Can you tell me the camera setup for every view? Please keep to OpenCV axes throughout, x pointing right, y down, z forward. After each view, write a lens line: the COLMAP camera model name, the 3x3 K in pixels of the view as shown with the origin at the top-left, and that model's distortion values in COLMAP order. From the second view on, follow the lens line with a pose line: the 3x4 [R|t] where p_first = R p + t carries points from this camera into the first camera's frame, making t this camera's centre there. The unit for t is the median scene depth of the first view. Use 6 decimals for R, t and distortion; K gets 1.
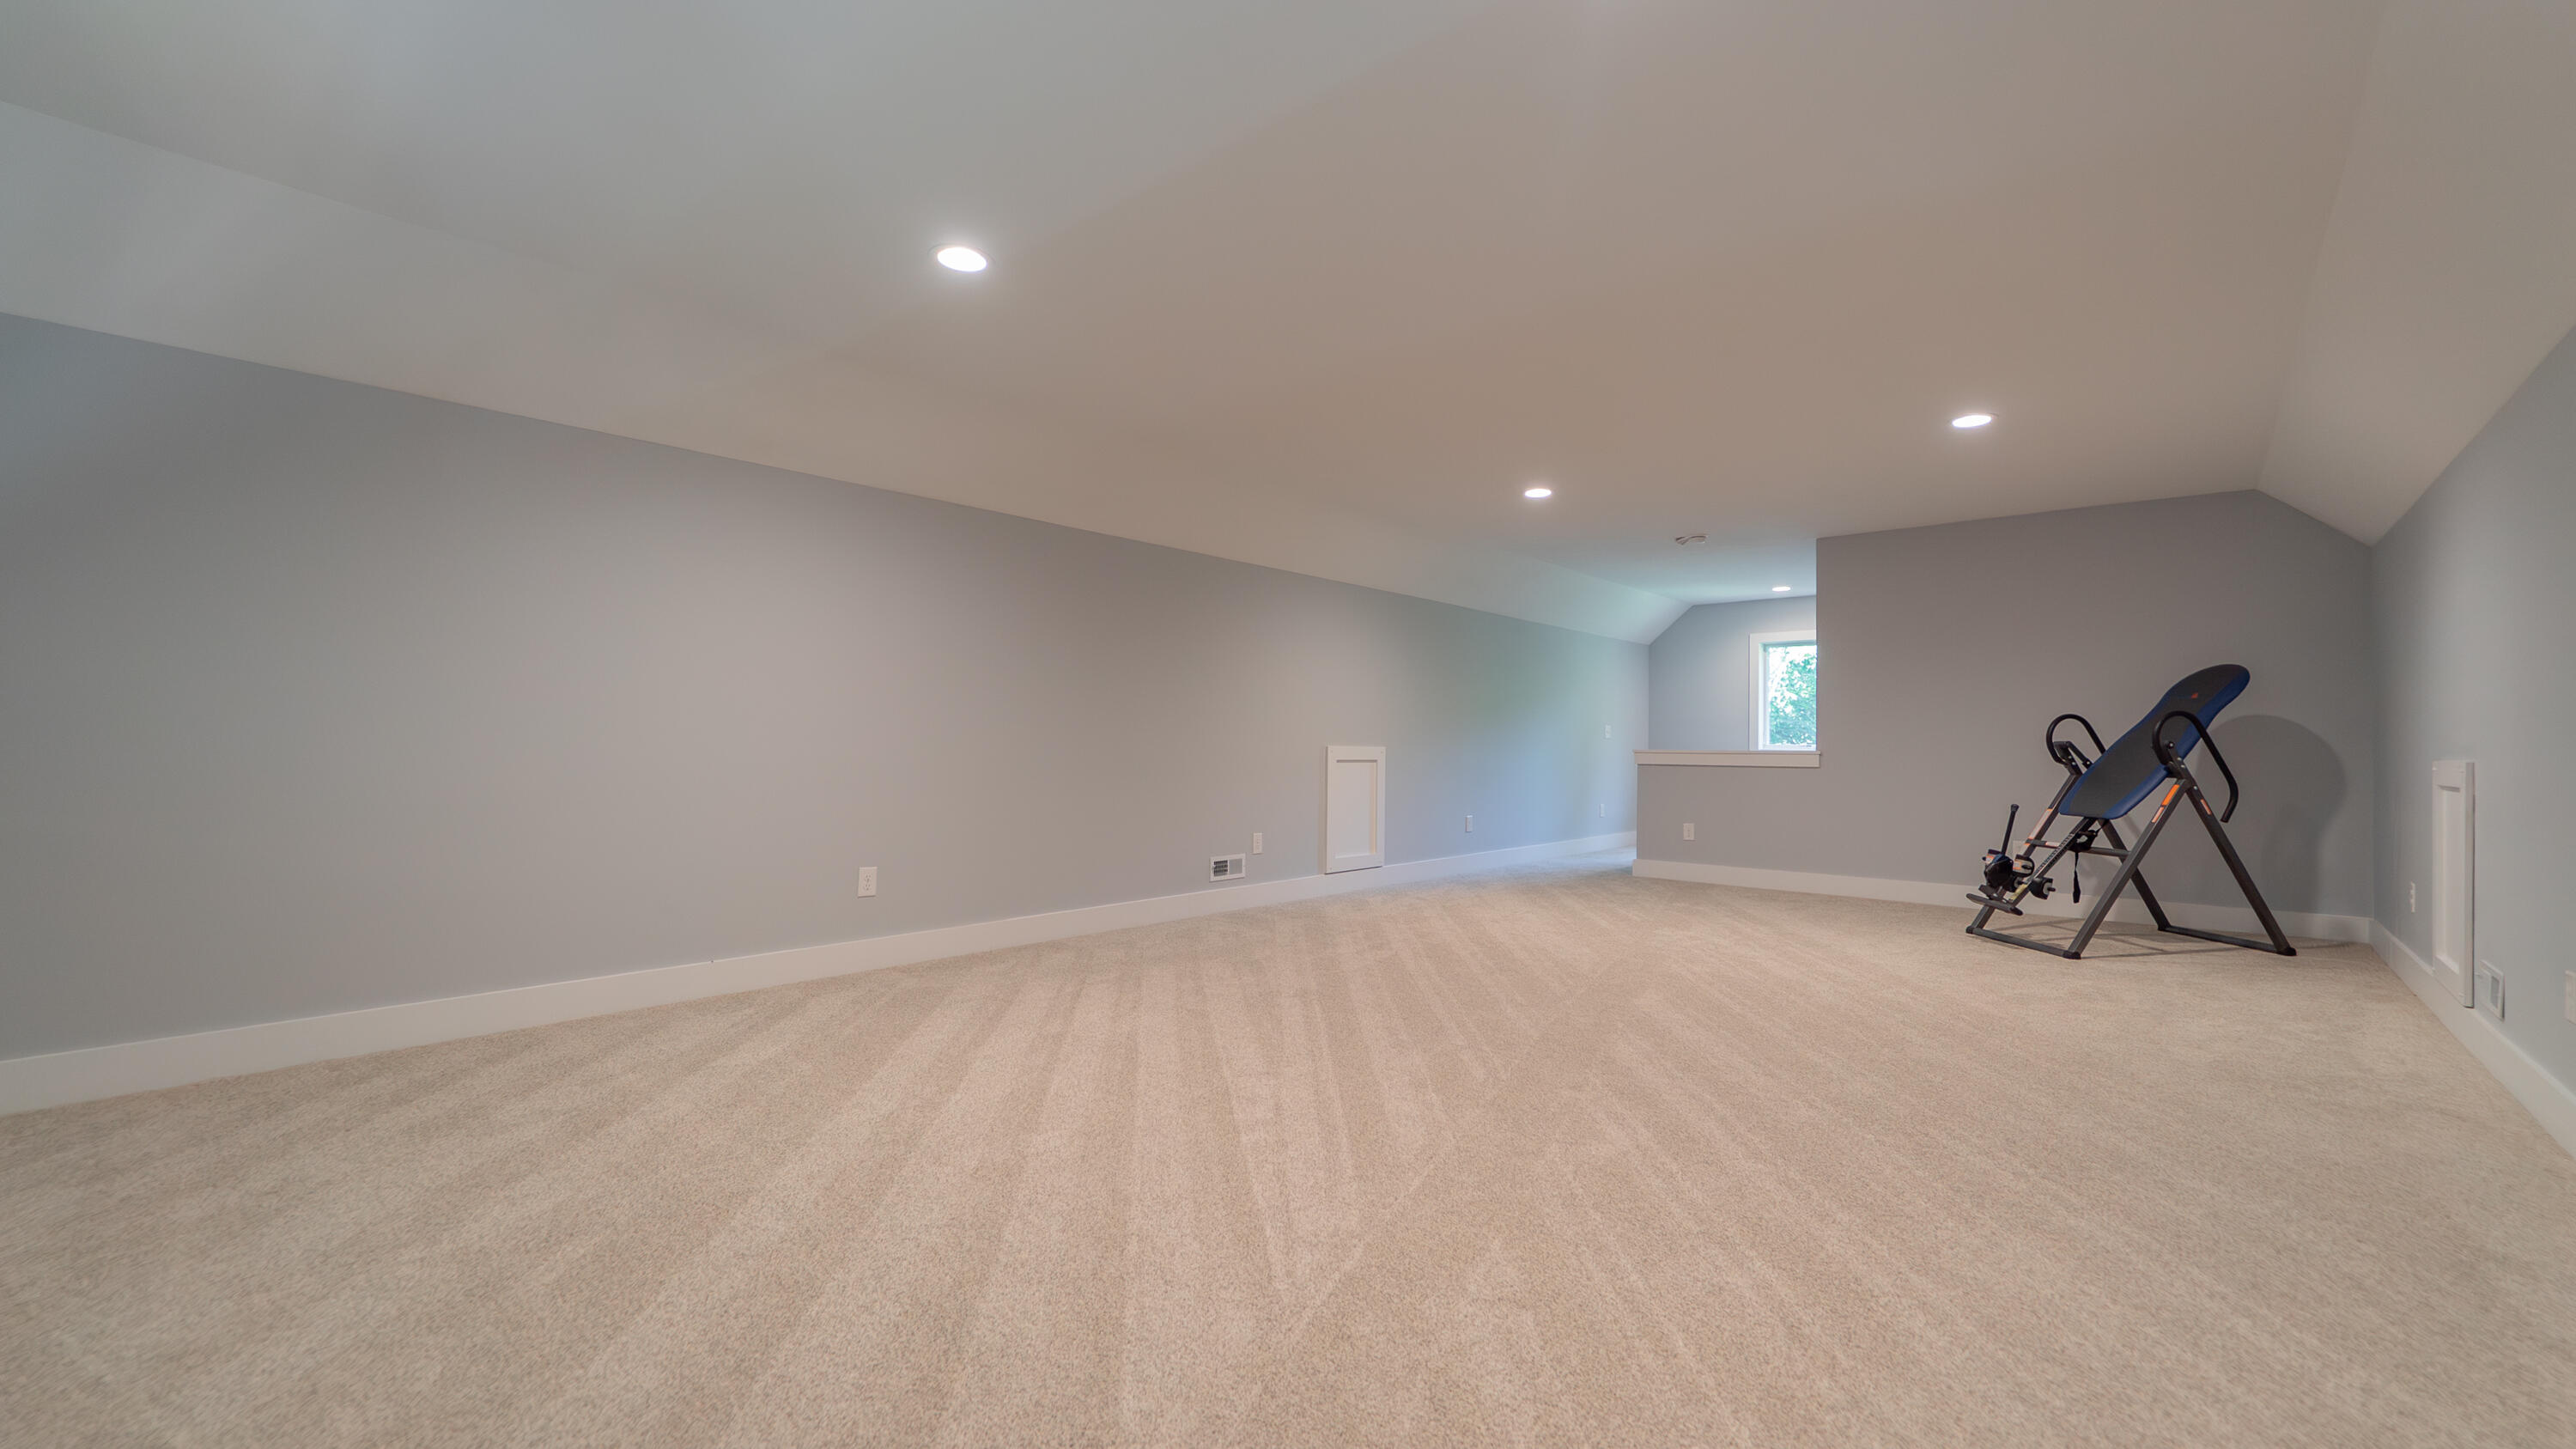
lens RADIAL K [[1022.4, 0, 1290.7], [0, 1022.4, 731.7], [0, 0, 1]] dist [-0.000813, 0.000004]
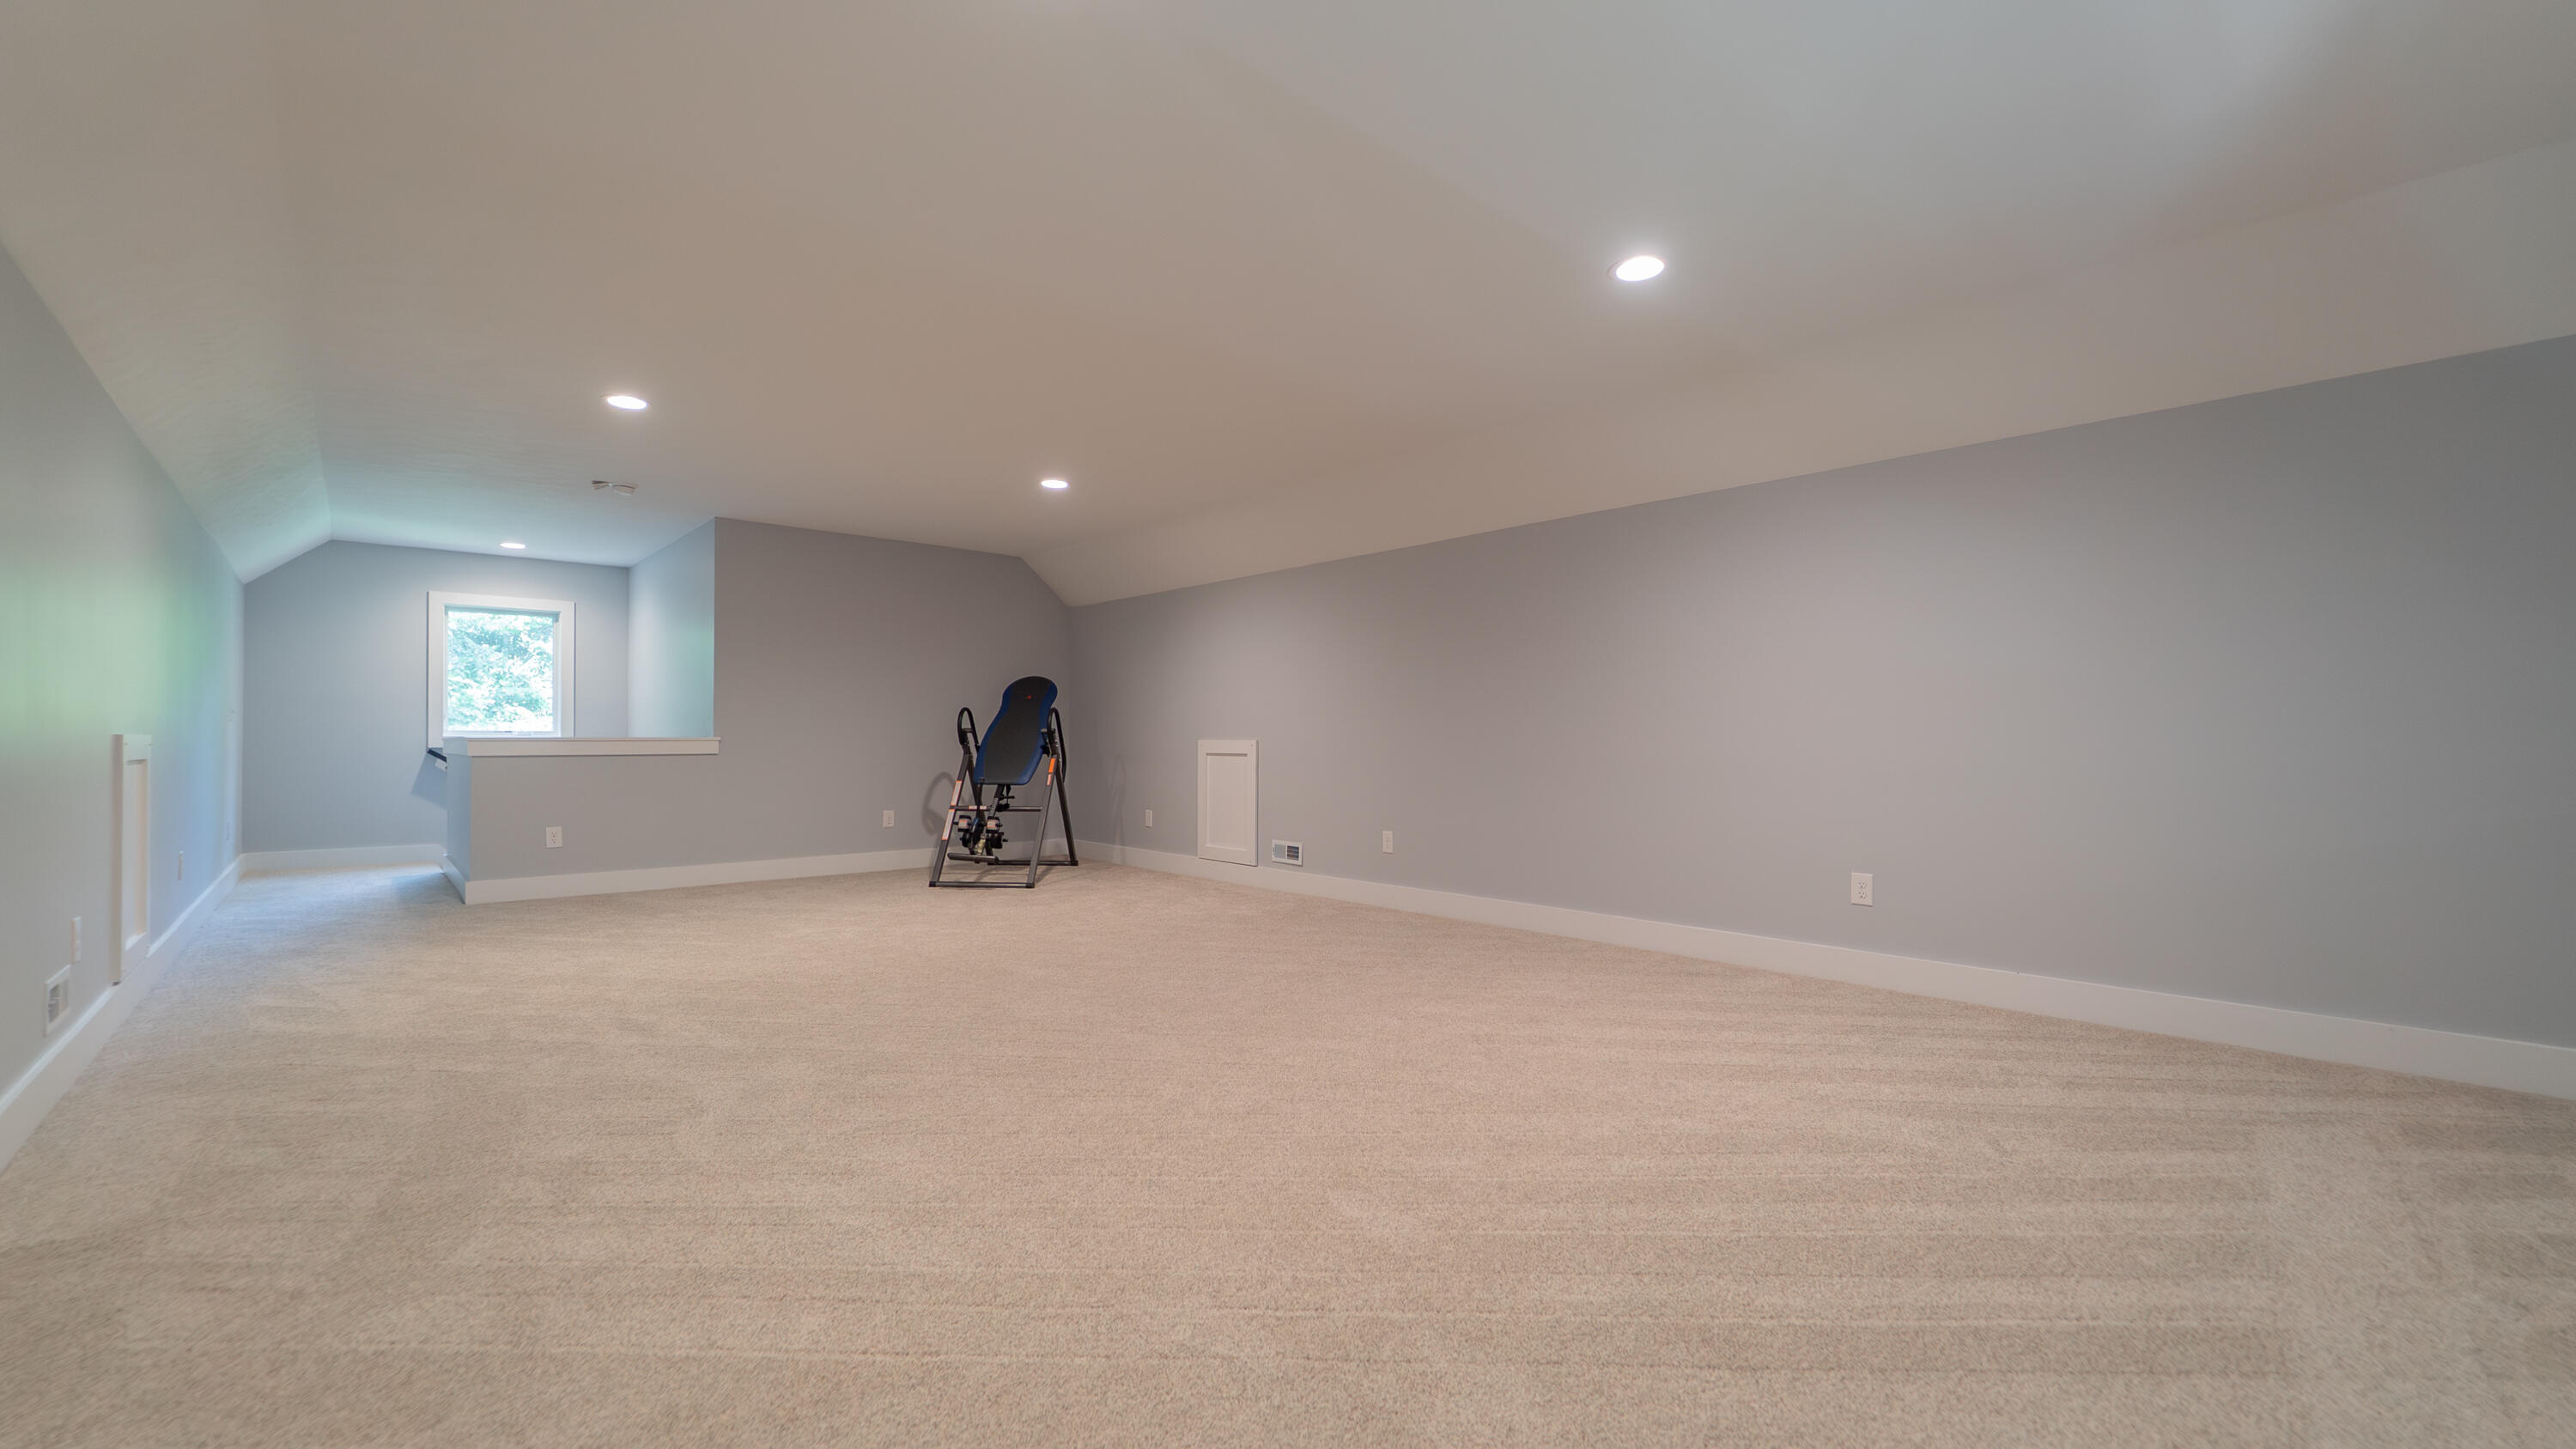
lens RADIAL K [[1022.4, 0, 1290.7], [0, 1022.4, 731.7], [0, 0, 1]] dist [-0.000813, 0.000004]
pose [[0.128255, -0.002003, 0.991739, -0.445246], [-0.016268, 0.999859, 0.004123, 0.000743], [-0.991608, -0.016663, 0.128205, 0.402652]]
